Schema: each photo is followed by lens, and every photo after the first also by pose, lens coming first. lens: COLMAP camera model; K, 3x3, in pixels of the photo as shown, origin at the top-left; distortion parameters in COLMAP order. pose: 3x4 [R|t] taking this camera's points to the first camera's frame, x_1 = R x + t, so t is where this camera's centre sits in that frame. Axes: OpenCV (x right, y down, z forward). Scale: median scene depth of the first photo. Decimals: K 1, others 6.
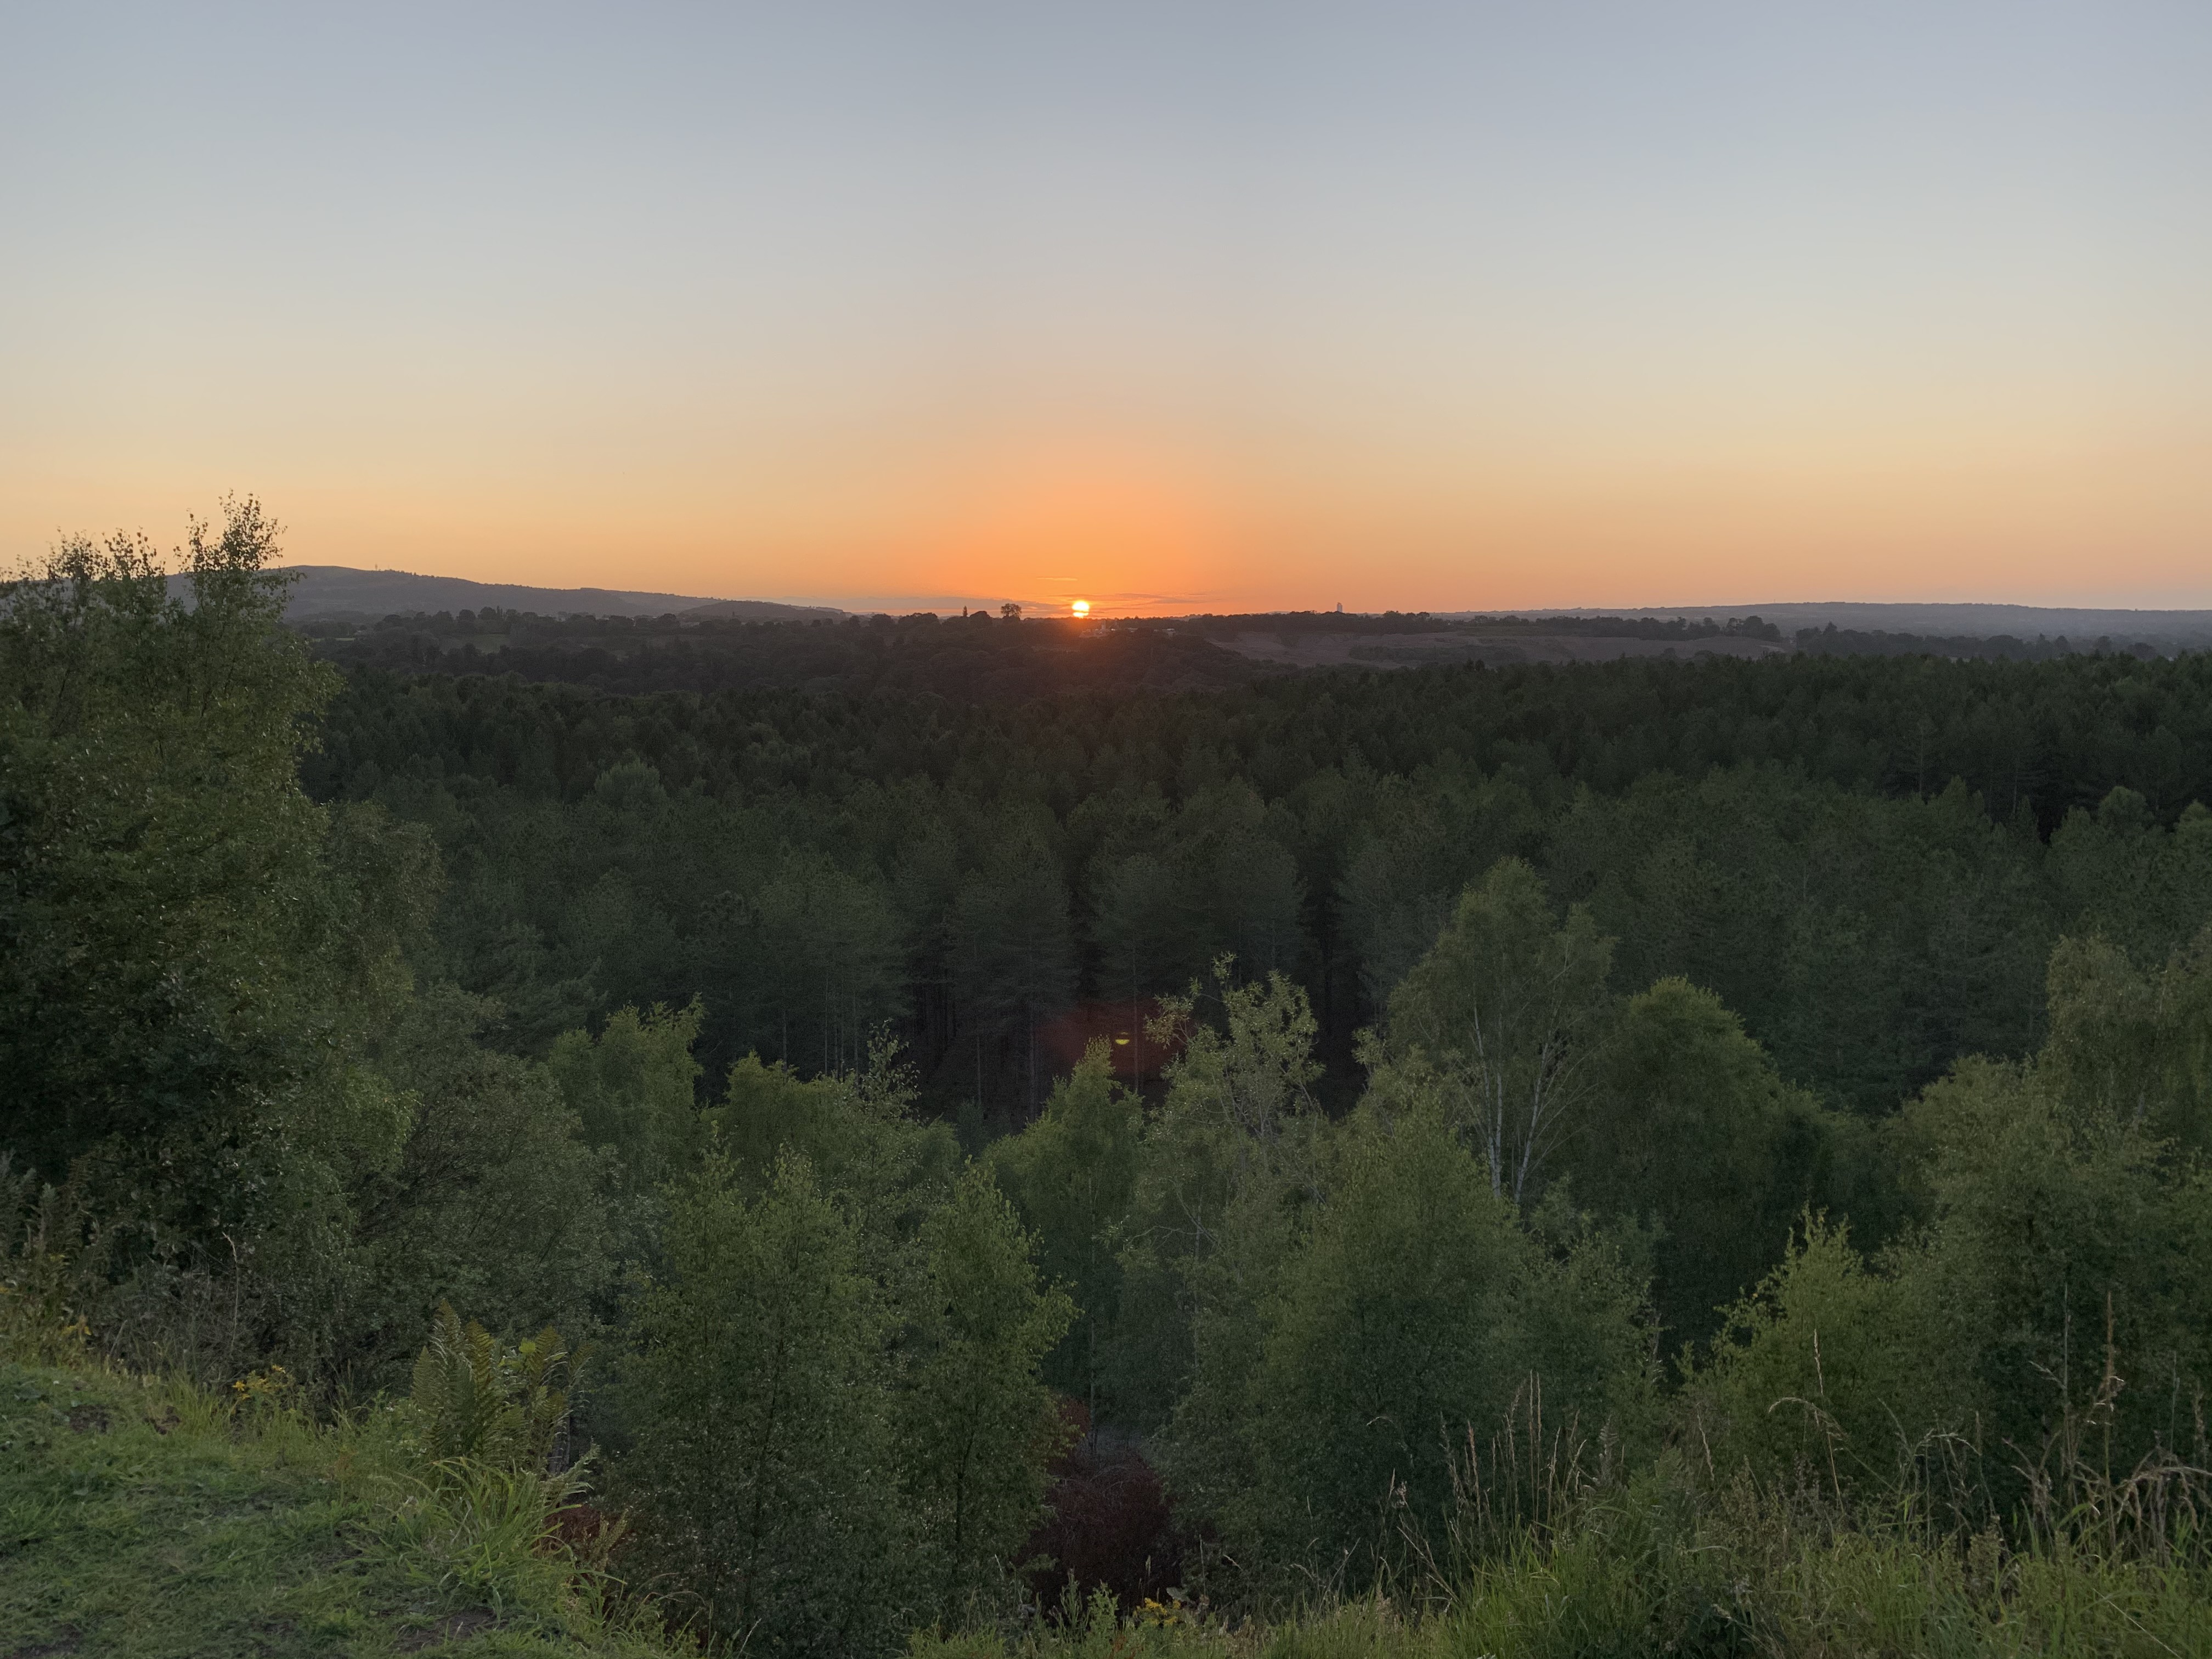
lens RADIAL K [[1661.3, 0, 1085.7], [0, 1661.3, 825.4], [0, 0, 1]] dist [0.021174, -0.017807]
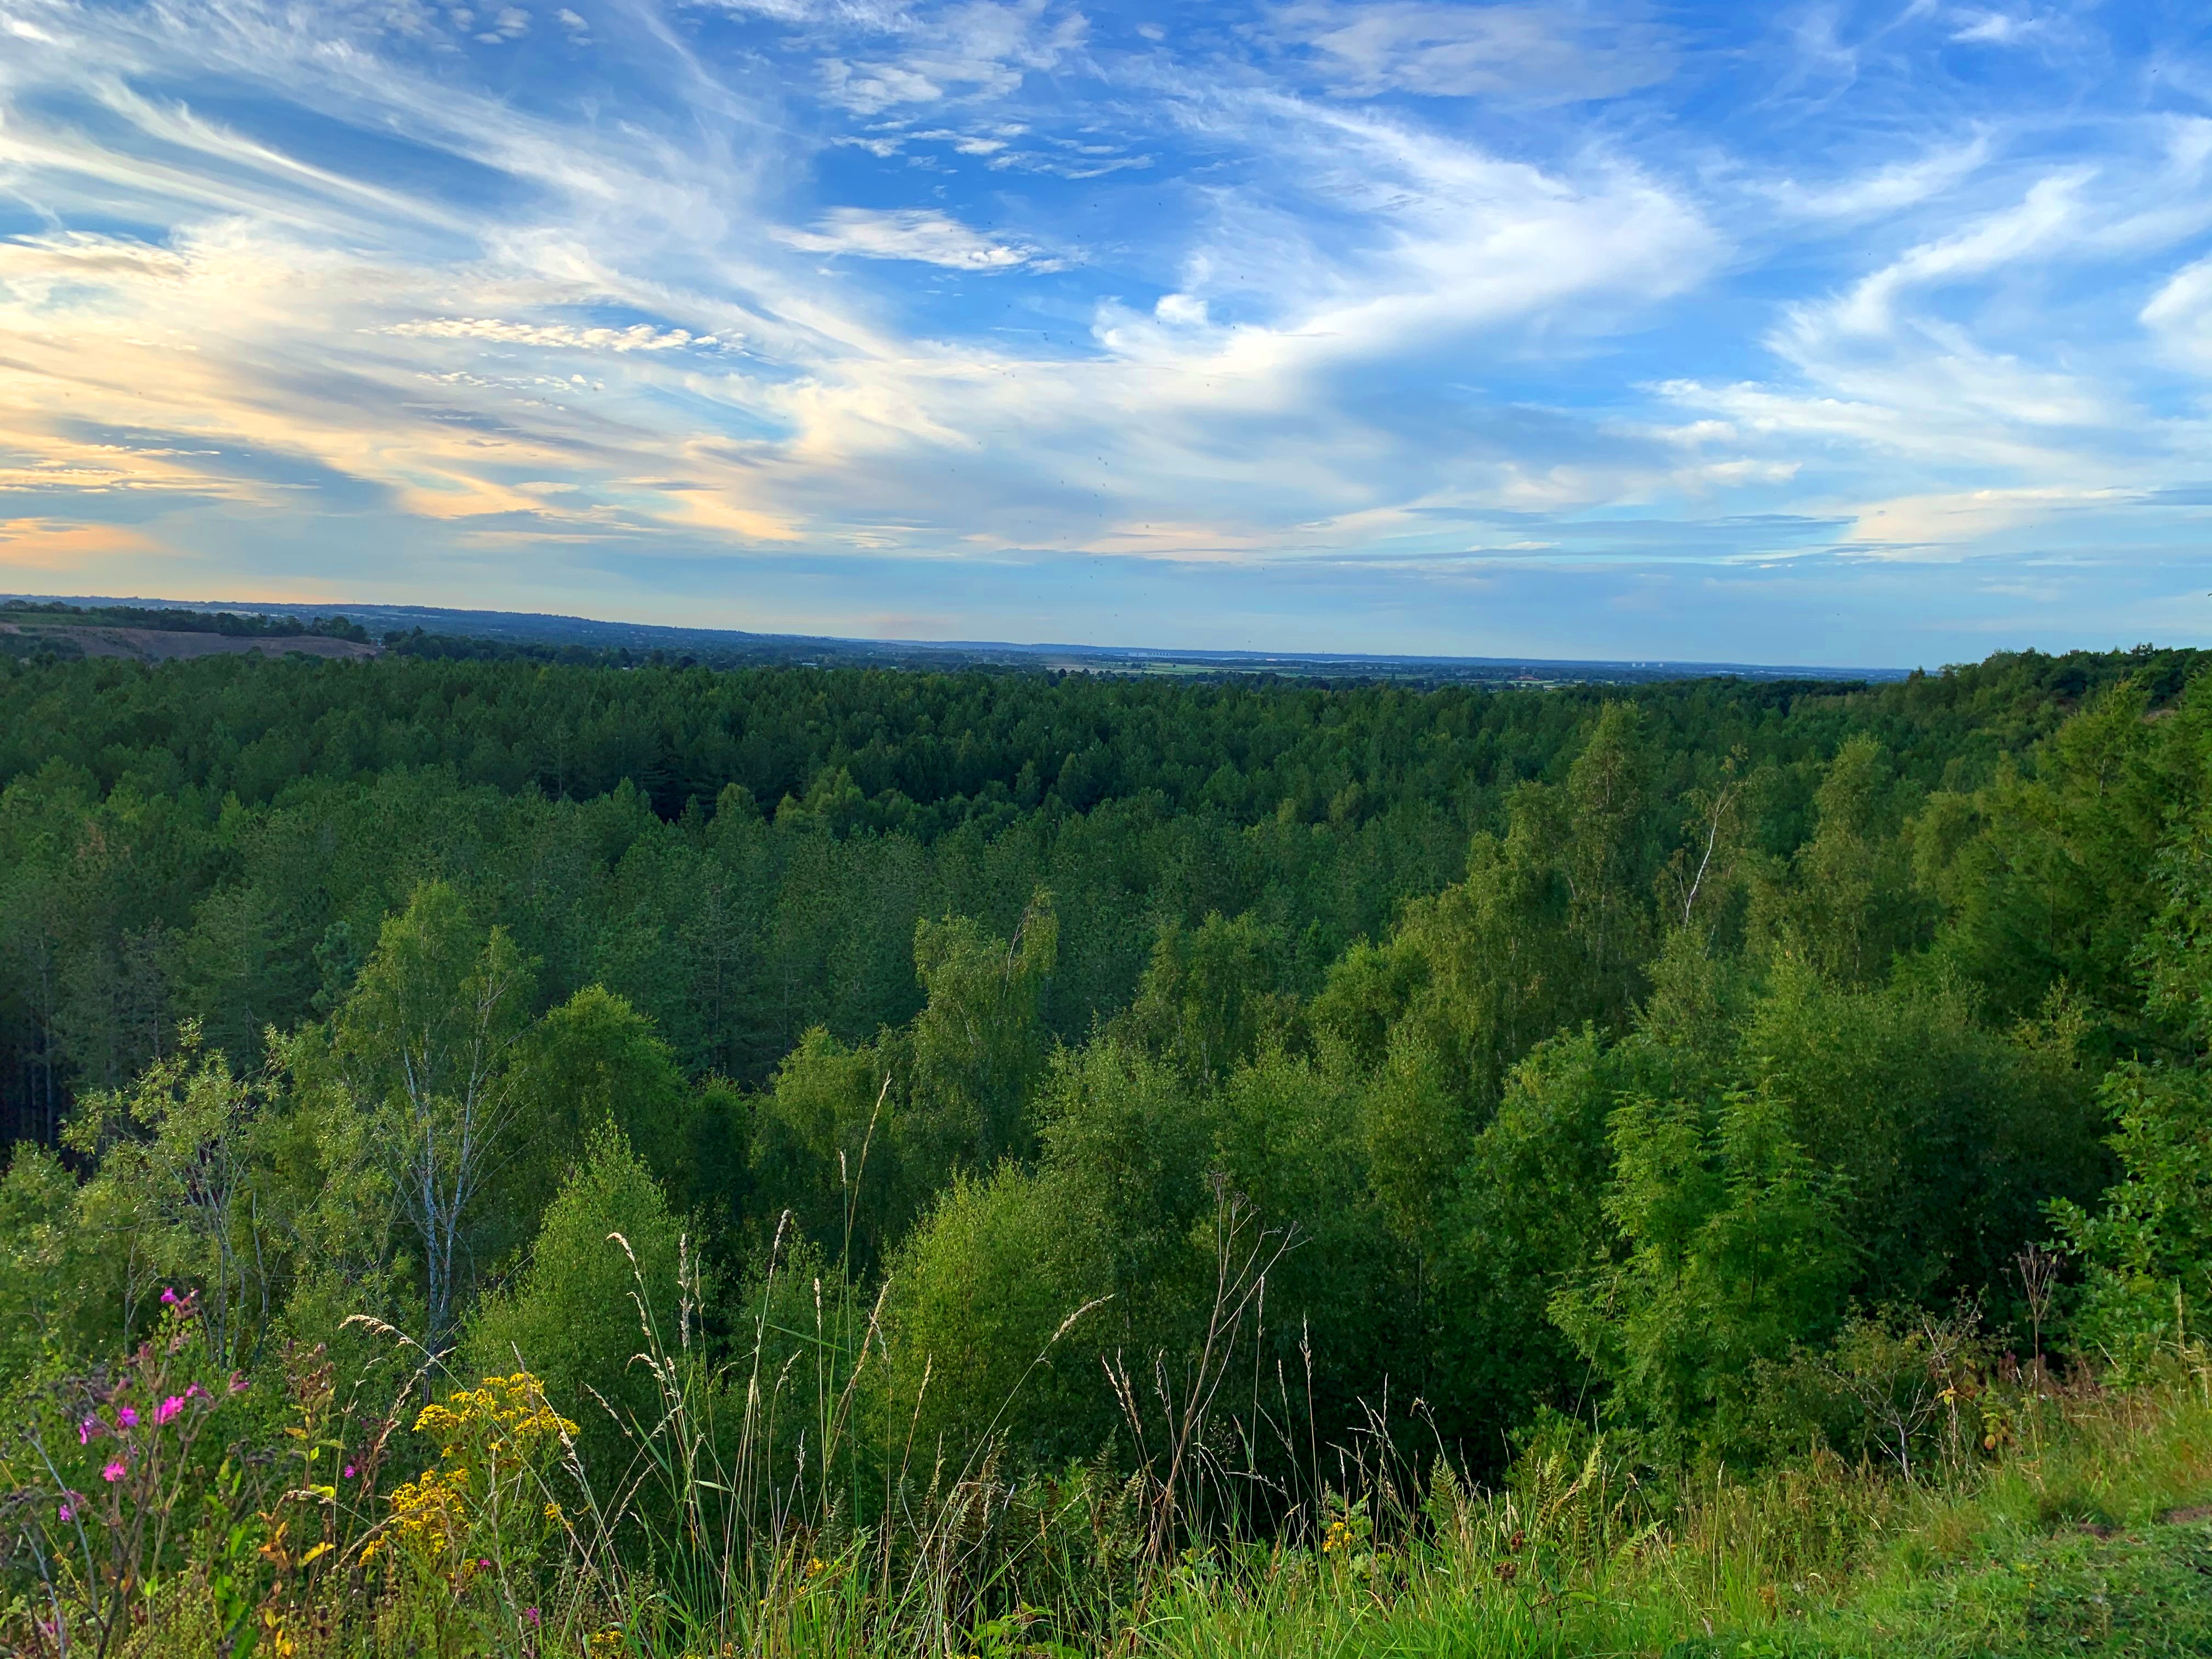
lens RADIAL K [[1661.3, 0, 1101.7], [0, 1661.3, 812.0], [0, 0, 1]] dist [0.021174, -0.017807]
pose [[0.693240, -0.035860, 0.719814, -0.193915], [0.042780, 0.999048, 0.008570, -0.012534], [-0.719436, 0.024853, 0.694114, 0.093915]]
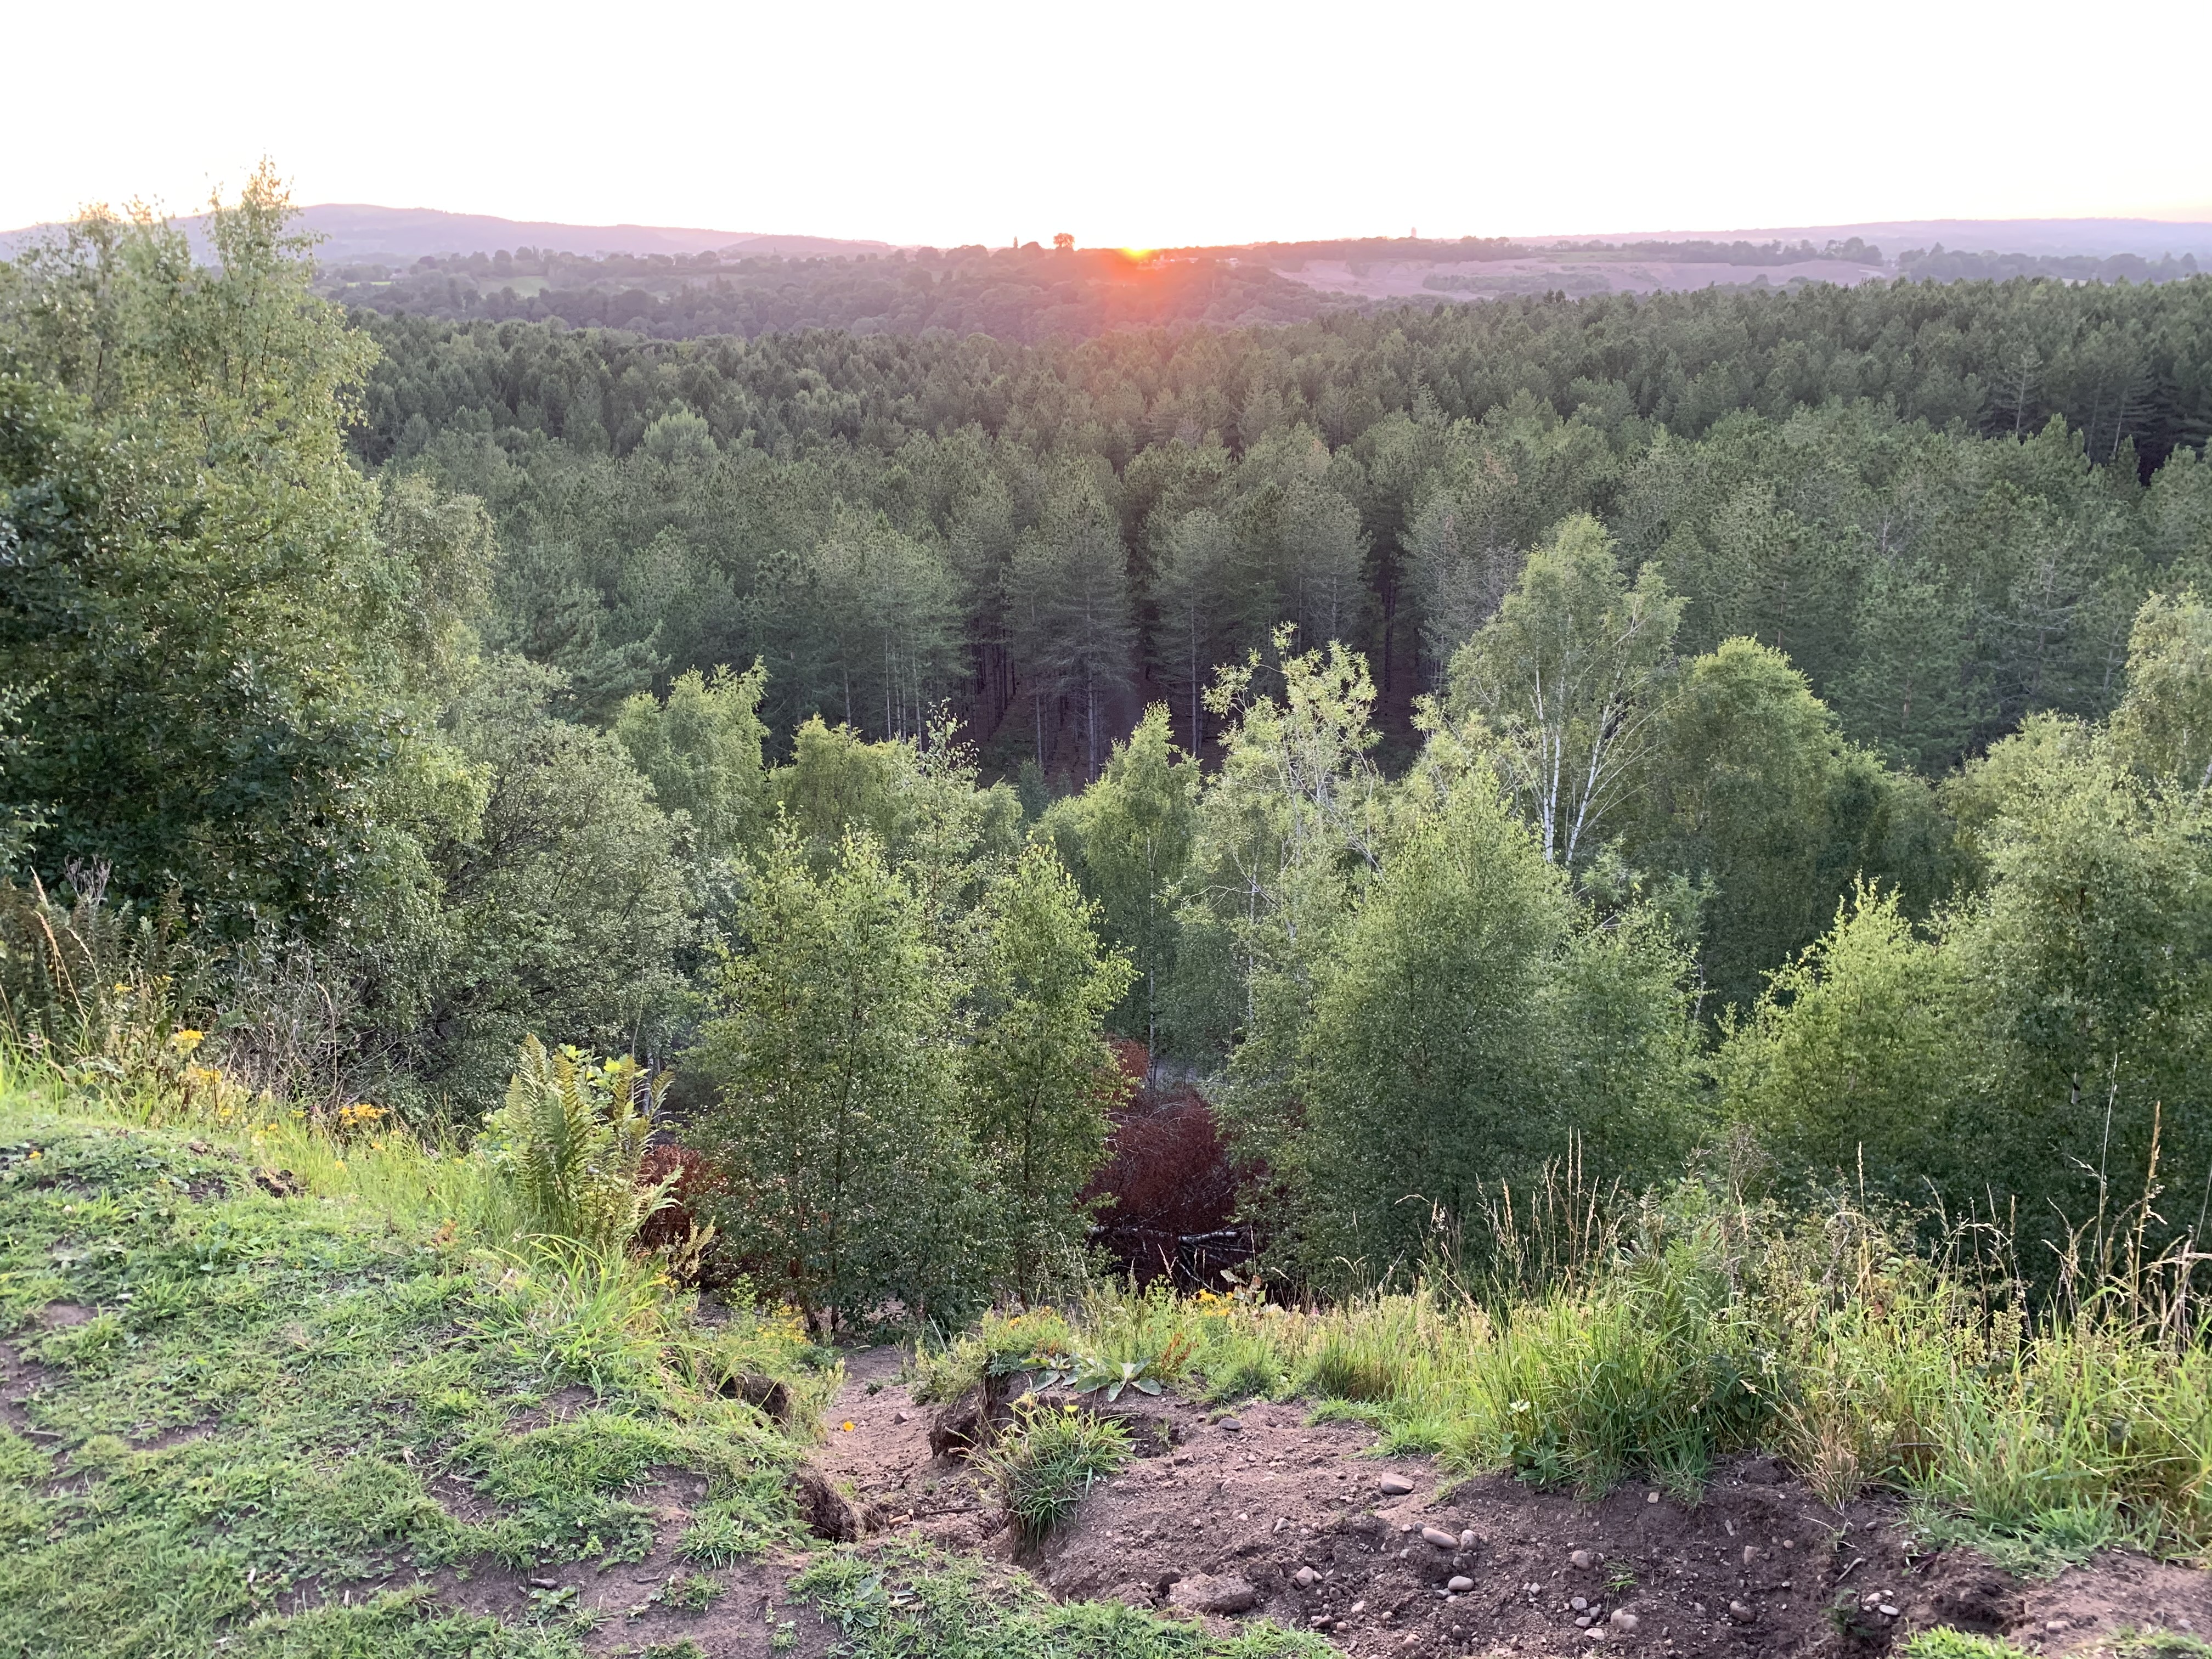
lens RADIAL K [[1661.3, 0, 1090.4], [0, 1661.3, 820.0], [0, 0, 1]] dist [0.021174, -0.017807]
pose [[0.999456, -0.002656, -0.032886, 0.000189], [0.009315, 0.978916, 0.204051, -0.009517], [0.031651, -0.204247, 0.978408, 0.002792]]
